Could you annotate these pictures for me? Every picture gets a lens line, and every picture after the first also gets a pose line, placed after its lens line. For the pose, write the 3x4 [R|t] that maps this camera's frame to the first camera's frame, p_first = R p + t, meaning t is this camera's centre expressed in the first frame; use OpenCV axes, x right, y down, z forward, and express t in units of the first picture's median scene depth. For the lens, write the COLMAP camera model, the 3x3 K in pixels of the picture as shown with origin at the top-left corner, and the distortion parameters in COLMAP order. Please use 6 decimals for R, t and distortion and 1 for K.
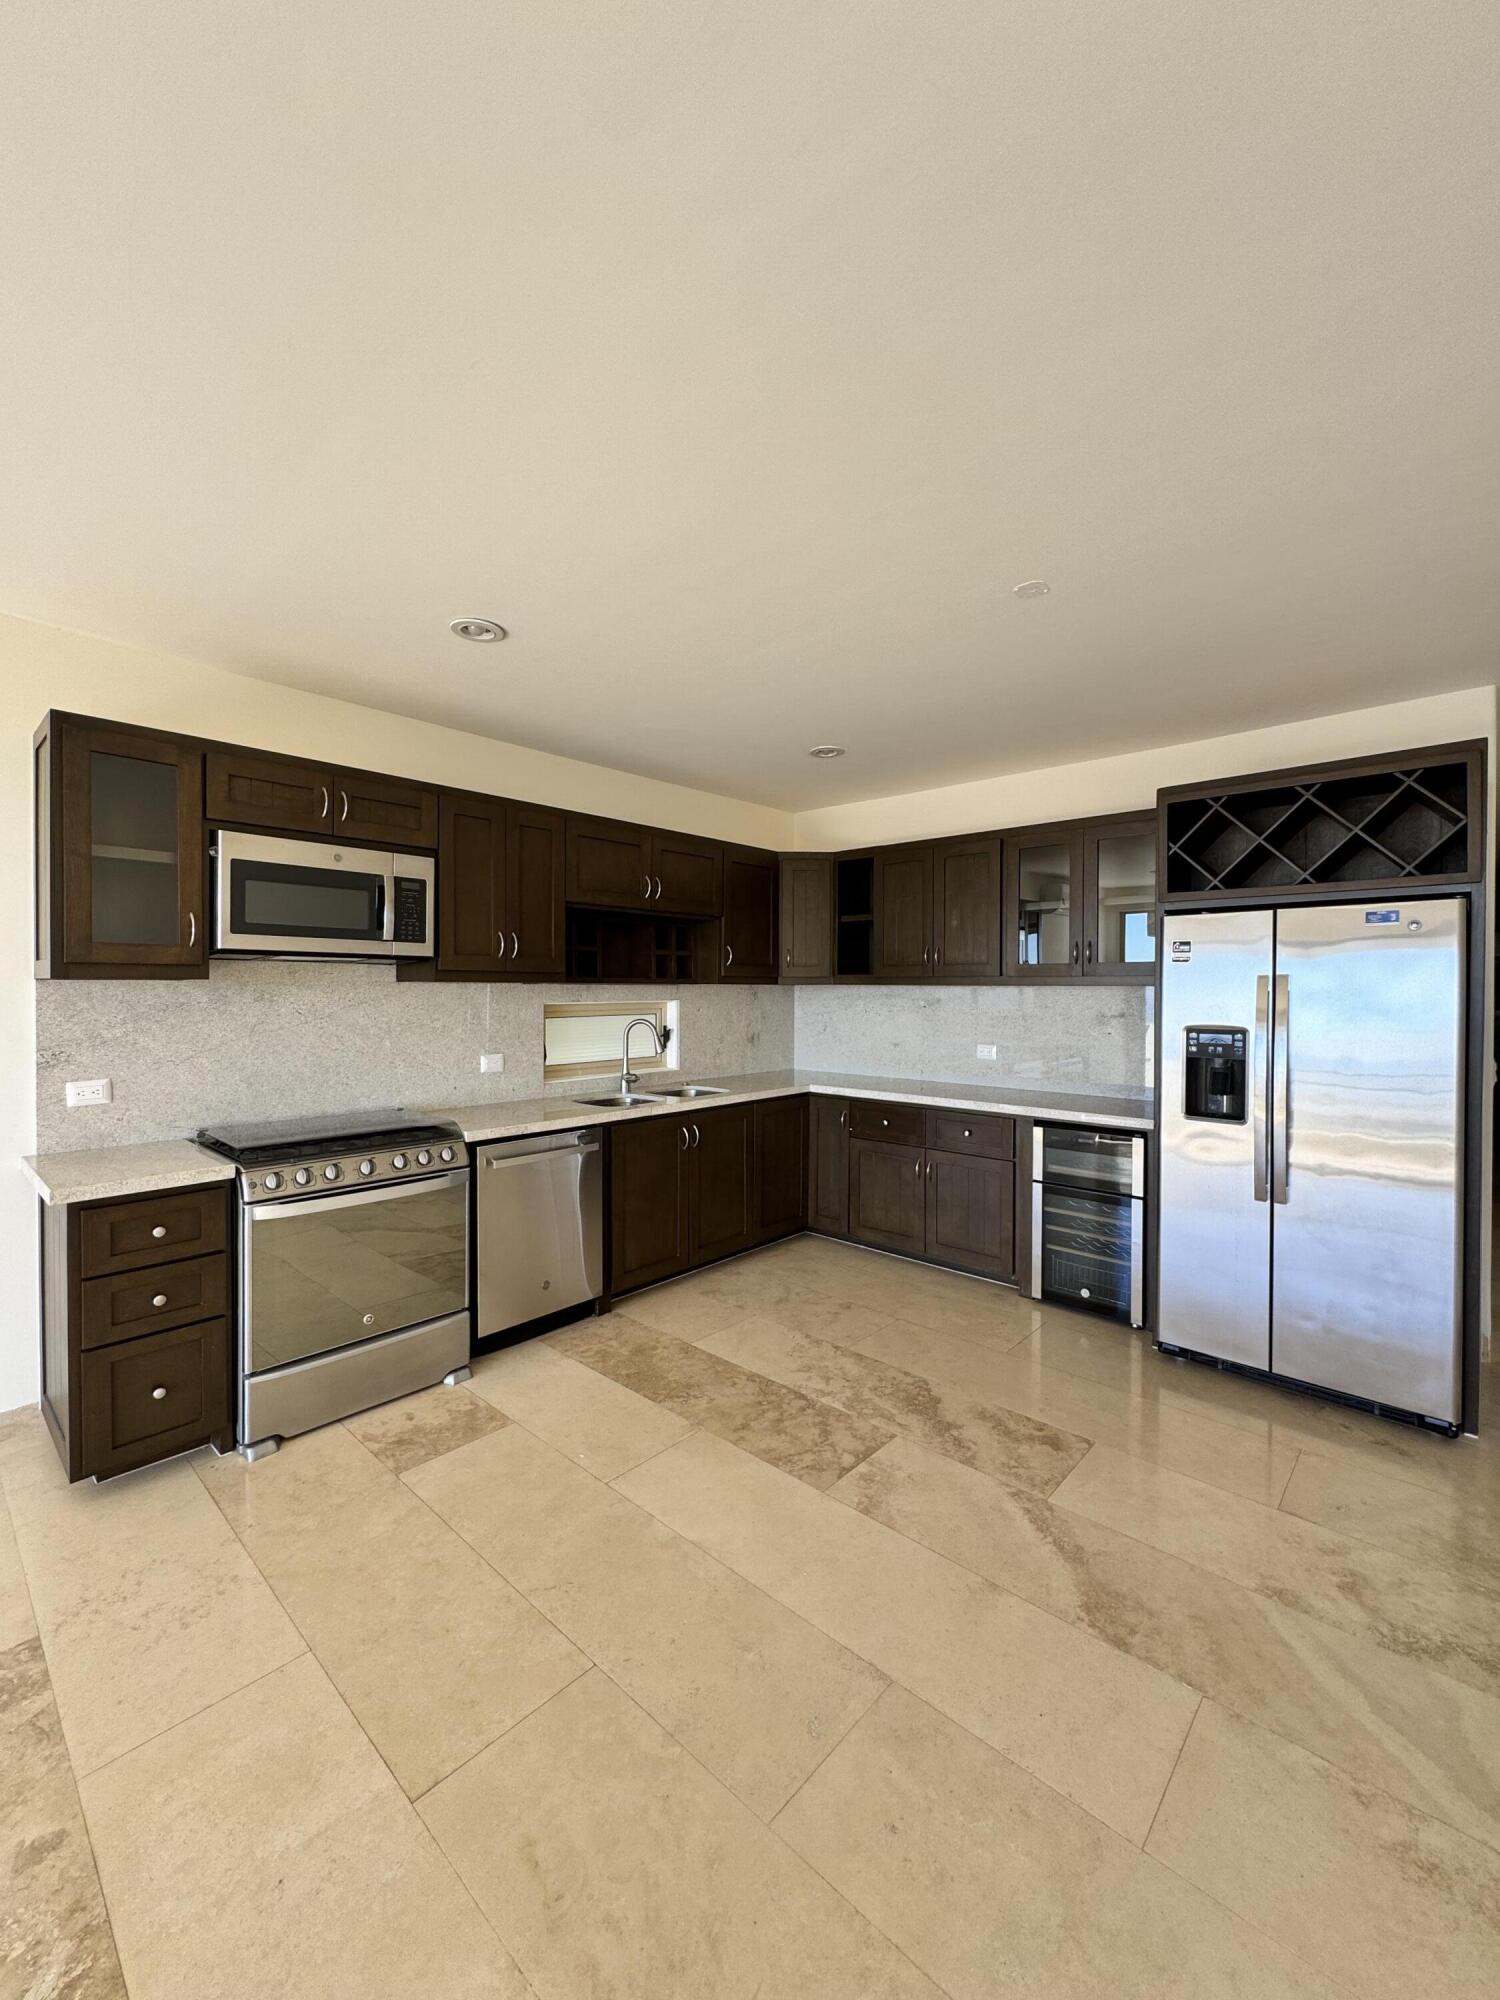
lens RADIAL K [[800.4, 0, 751.0], [0, 800.4, 994.7], [0, 0, 1]] dist [-0.004092, 0.000905]
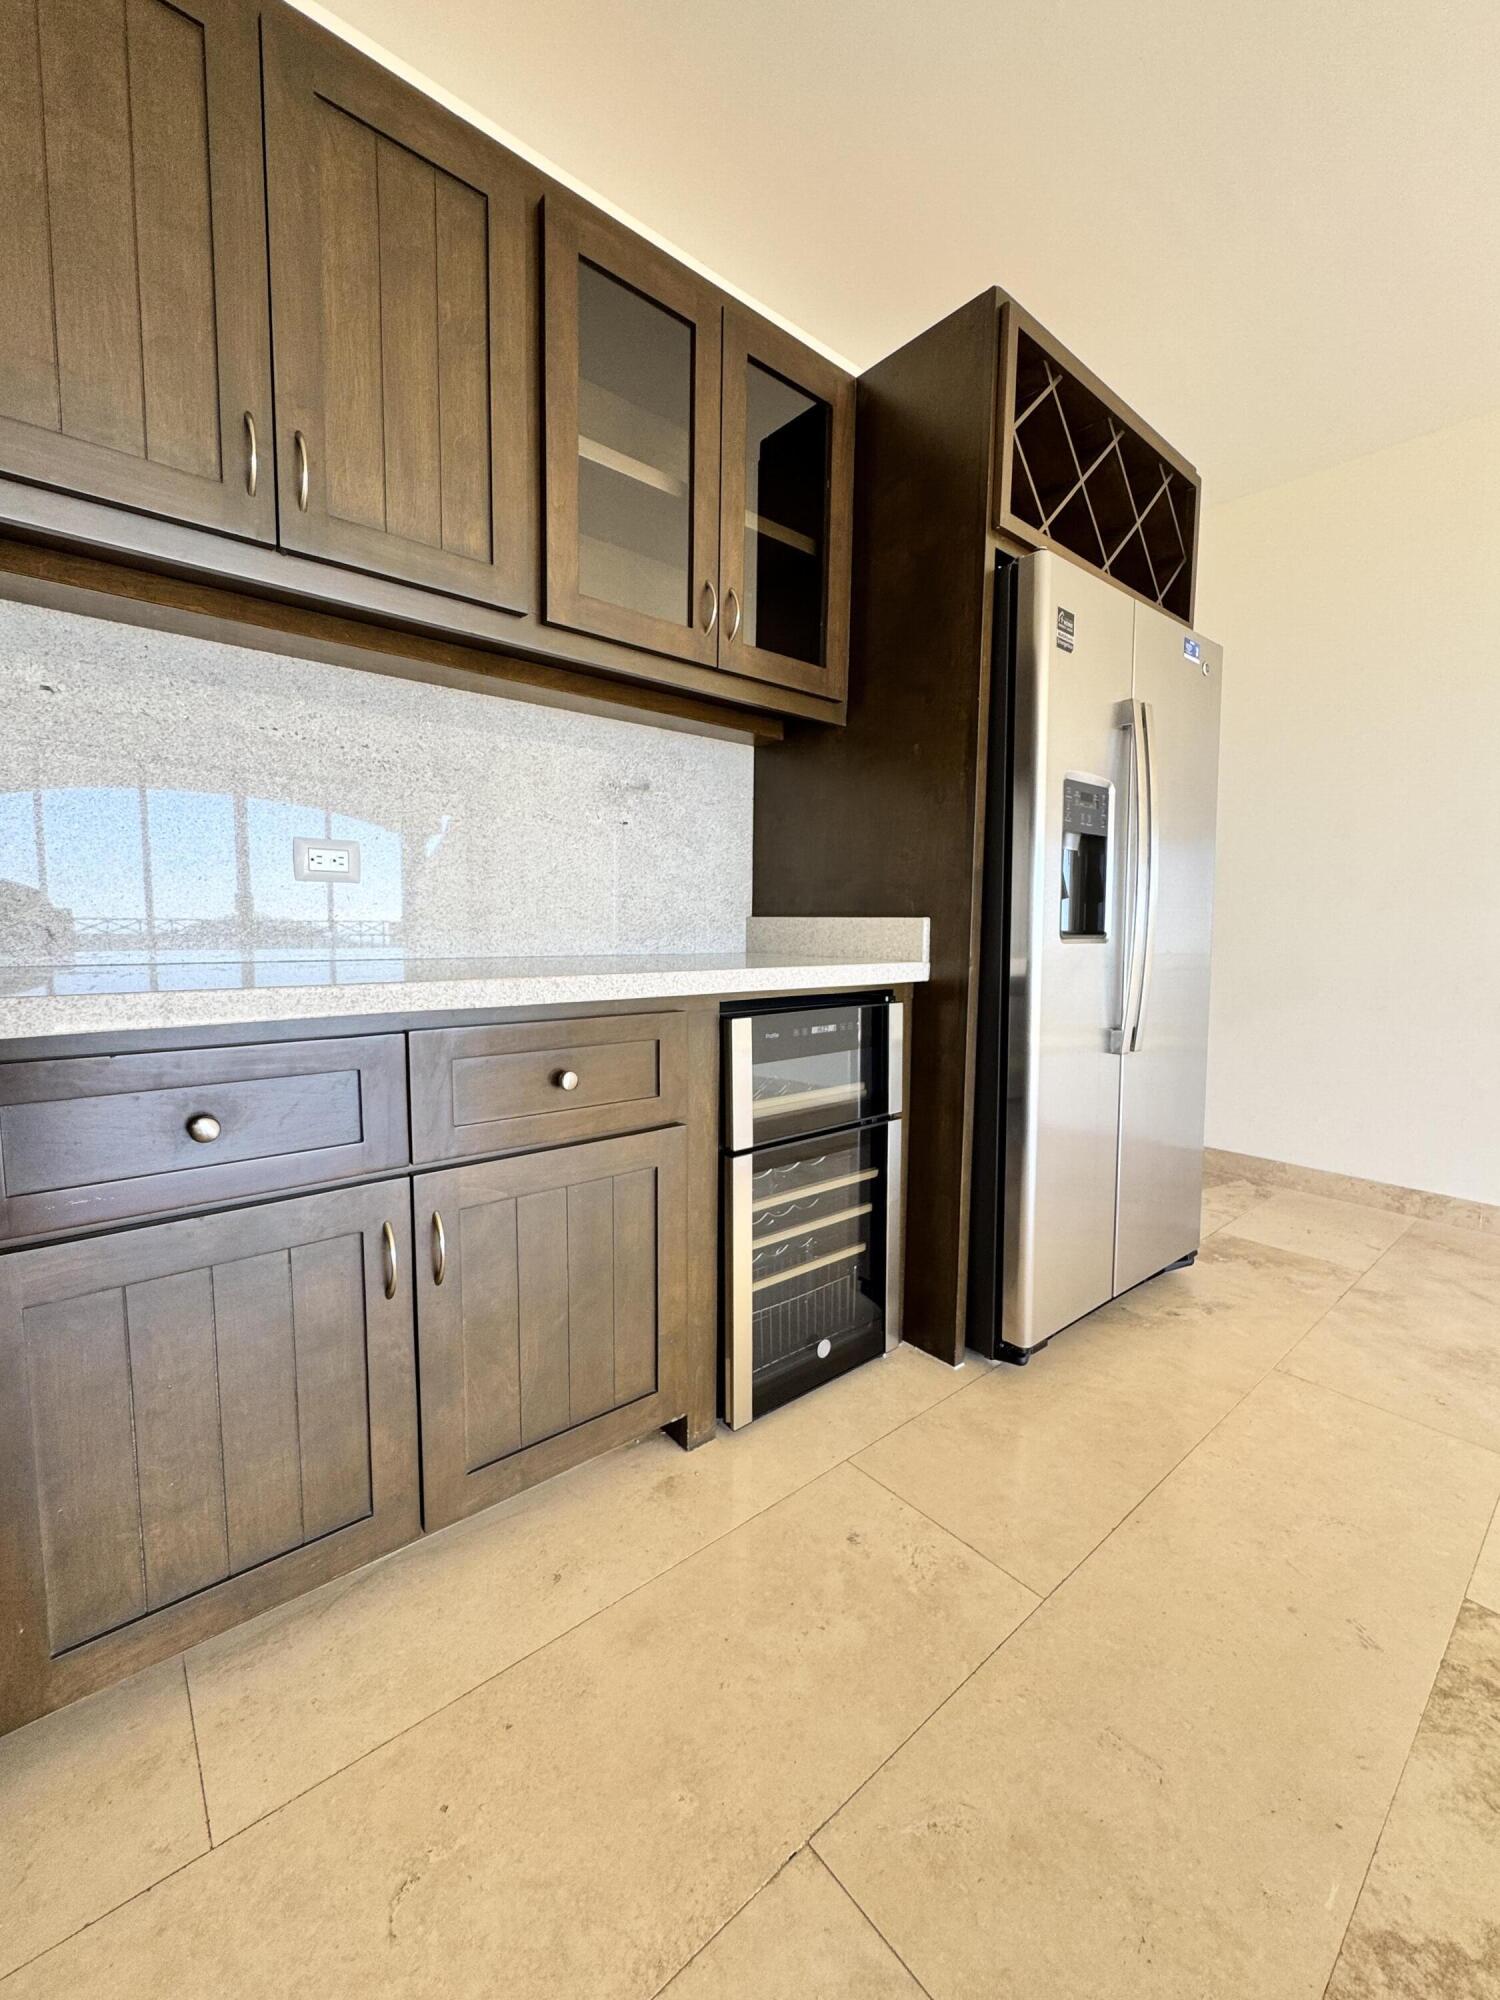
lens RADIAL K [[800.4, 0, 747.0], [0, 800.4, 996.3], [0, 0, 1]] dist [-0.004092, 0.000905]
pose [[0.139168, -0.098553, 0.985353, -0.038492], [-0.005821, 0.994937, 0.100333, 0.135261], [-0.990252, -0.019699, 0.137890, 1.110065]]
